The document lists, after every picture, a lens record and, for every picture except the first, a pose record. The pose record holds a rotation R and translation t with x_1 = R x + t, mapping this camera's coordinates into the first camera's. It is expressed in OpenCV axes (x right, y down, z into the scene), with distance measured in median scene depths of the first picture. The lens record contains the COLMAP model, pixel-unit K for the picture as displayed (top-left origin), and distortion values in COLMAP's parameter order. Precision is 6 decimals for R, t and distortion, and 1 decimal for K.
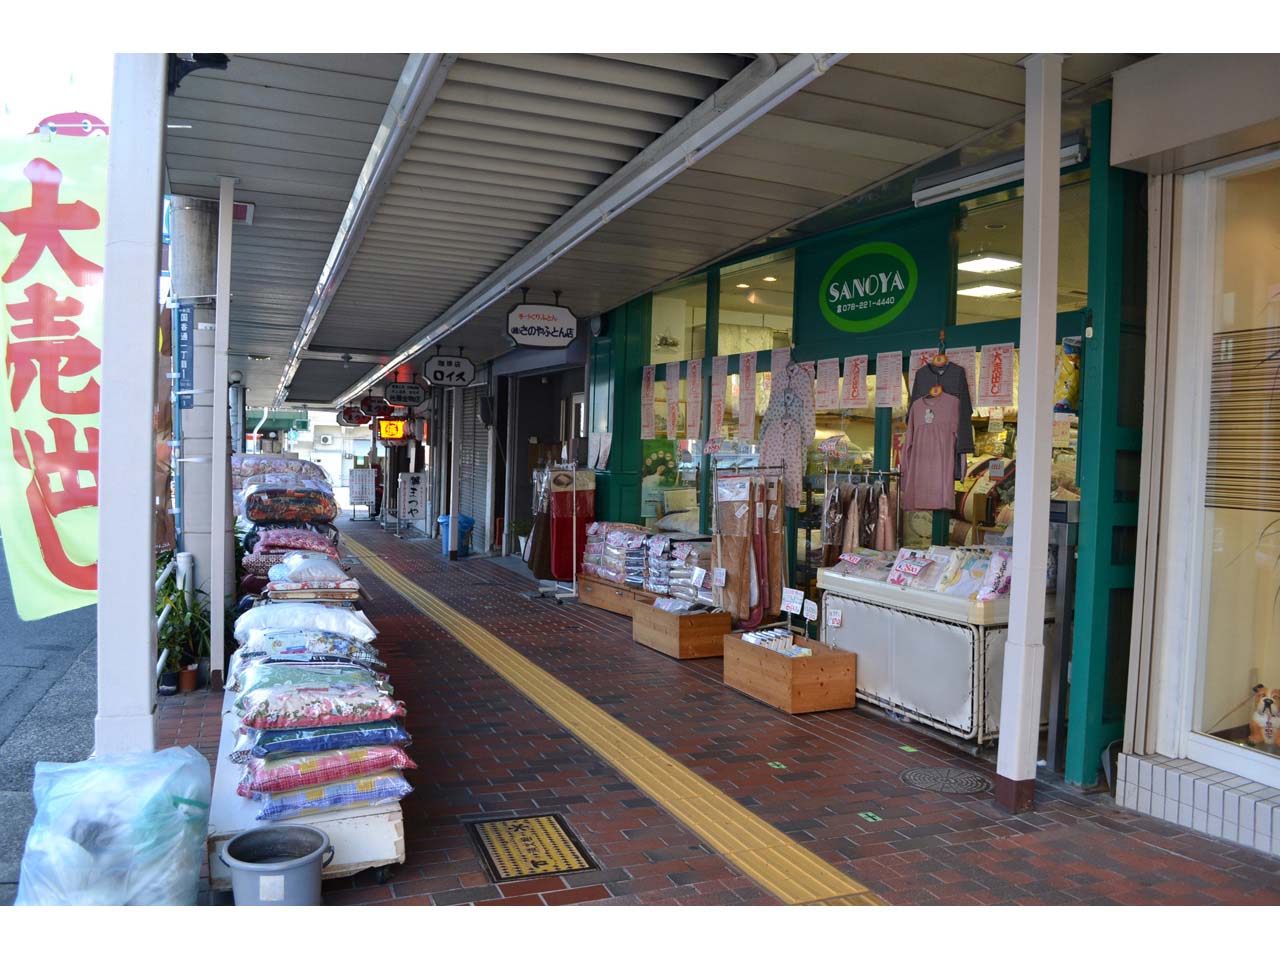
lens RADIAL K [[1030.2, 0, 640.0], [0, 1030.2, 480.0], [0, 0, 1]] dist [-0.079546, 0.005812]
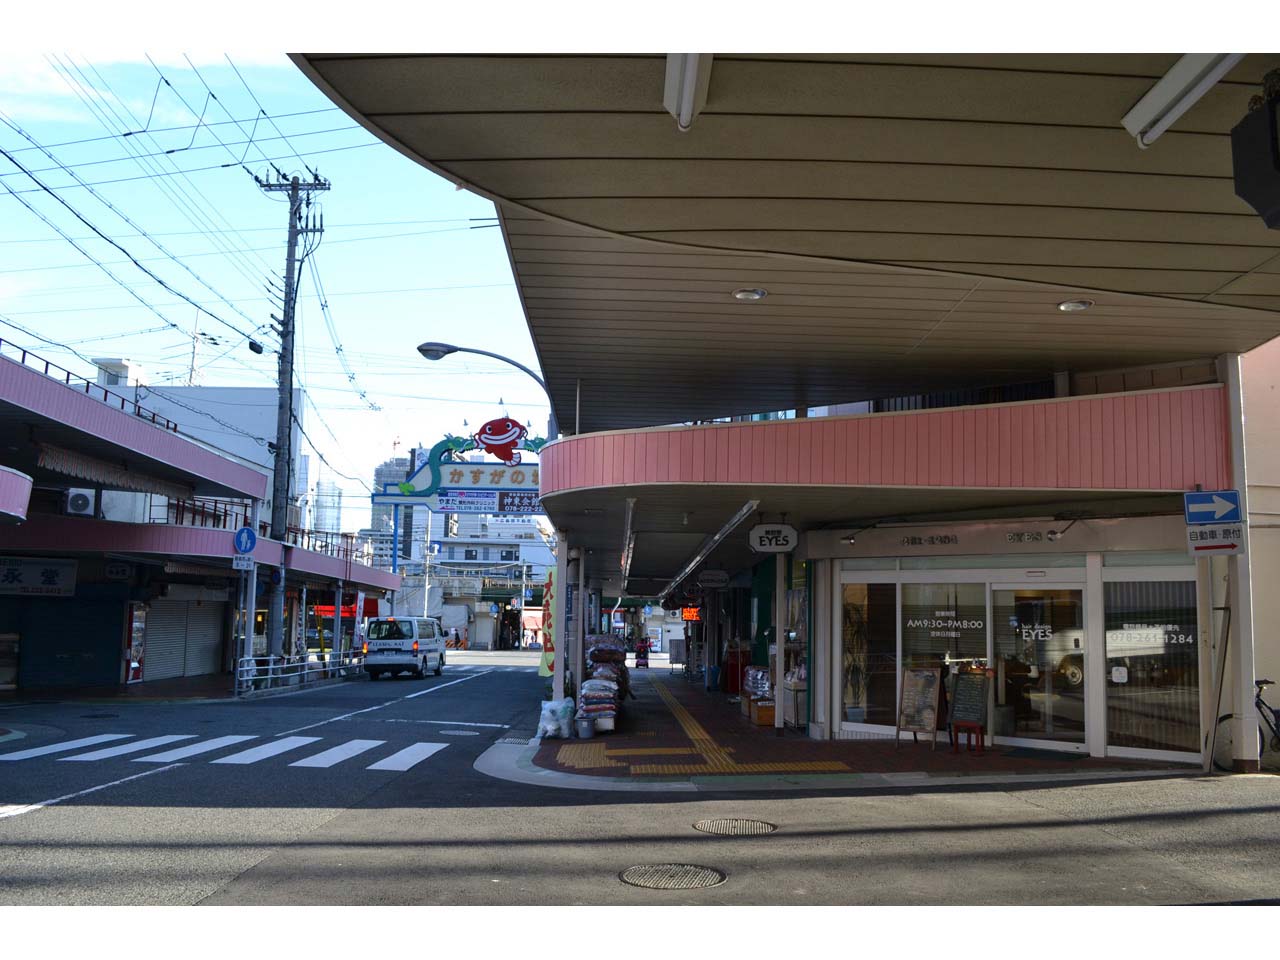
lens RADIAL K [[1030.2, 0, 640.0], [0, 1030.2, 480.0], [0, 0, 1]] dist [-0.079546, 0.005812]
pose [[0.940045, -0.054299, -0.336699, 0.477114], [-0.000681, 0.986943, -0.161066, 0.003657], [0.341049, 0.151639, 0.927734, -1.090586]]
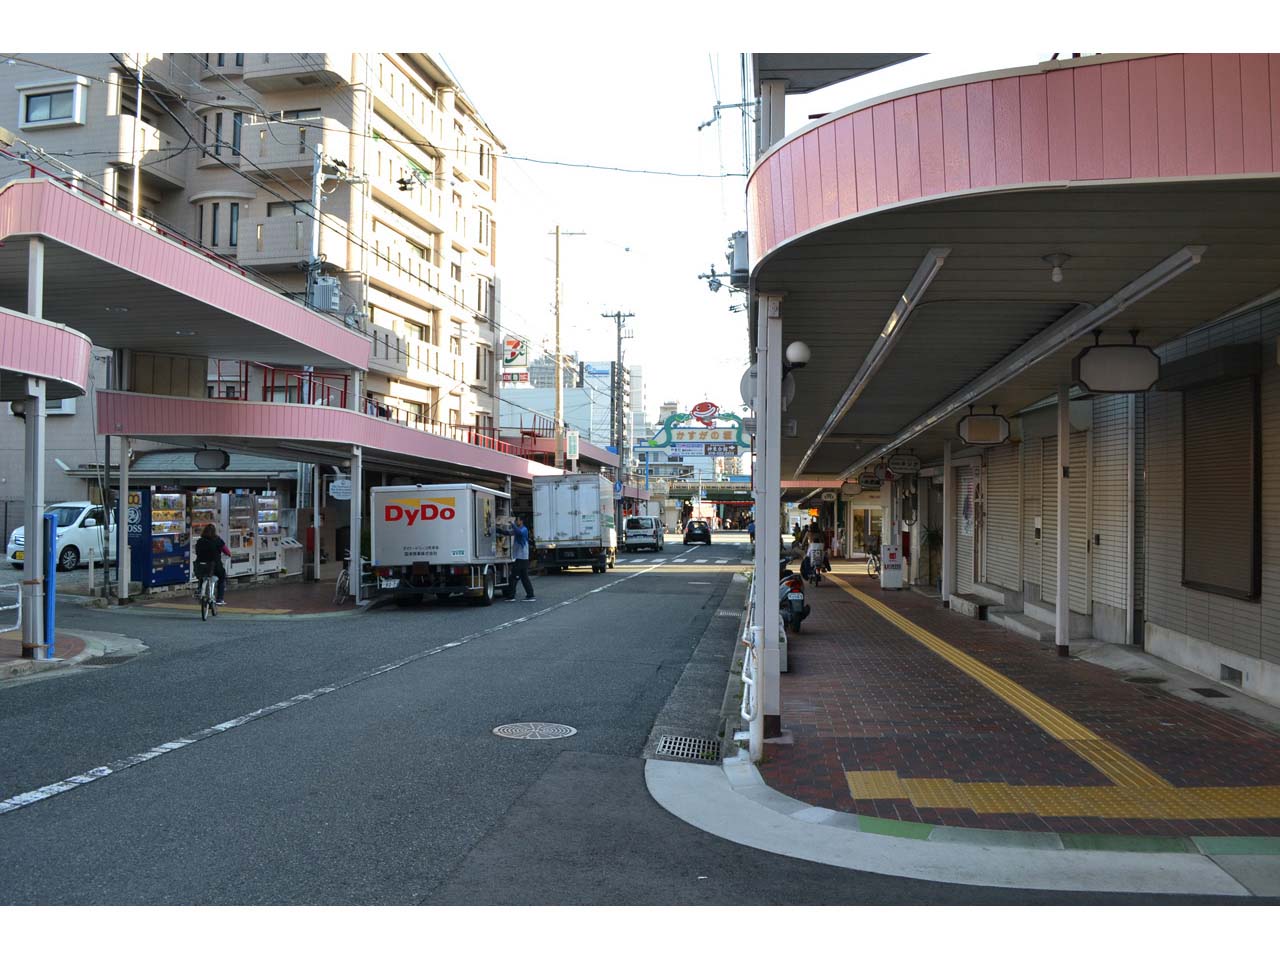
lens RADIAL K [[1030.2, 0, 640.0], [0, 1030.2, 480.0], [0, 0, 1]] dist [-0.079546, 0.005812]
pose [[0.884674, -0.028152, -0.465360, 1.467409], [0.004933, 0.998684, -0.051039, 0.012340], [0.466184, 0.042858, 0.883649, -3.897423]]
